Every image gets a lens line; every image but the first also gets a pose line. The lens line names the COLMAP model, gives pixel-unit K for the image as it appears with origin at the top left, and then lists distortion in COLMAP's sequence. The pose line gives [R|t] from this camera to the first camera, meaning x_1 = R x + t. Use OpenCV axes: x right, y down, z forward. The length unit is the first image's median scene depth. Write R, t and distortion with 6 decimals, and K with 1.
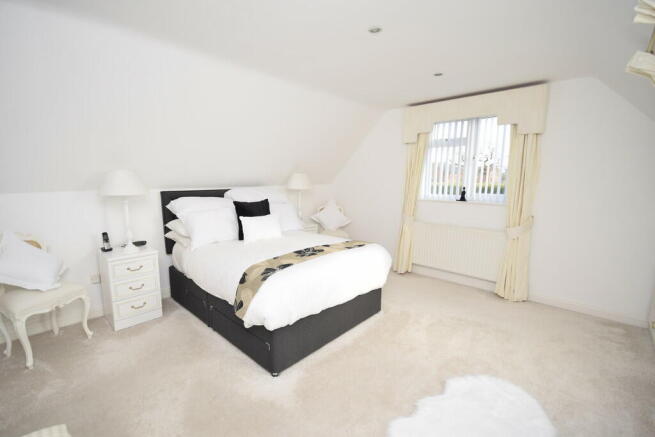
lens RADIAL K [[290.9, 0, 326.0], [0, 290.9, 219.6], [0, 0, 1]] dist [0.000004, -0.000154]
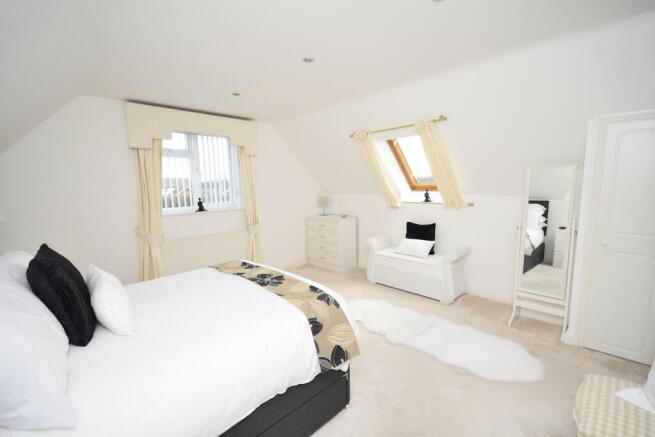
lens RADIAL K [[290.9, 0, 326.0], [0, 290.9, 219.6], [0, 0, 1]] dist [0.000004, -0.000154]
pose [[0.049629, -0.121683, 0.991327, -0.559116], [0.170116, 0.979077, 0.111663, -0.076144], [-0.984174, 0.163099, 0.069291, 0.506555]]
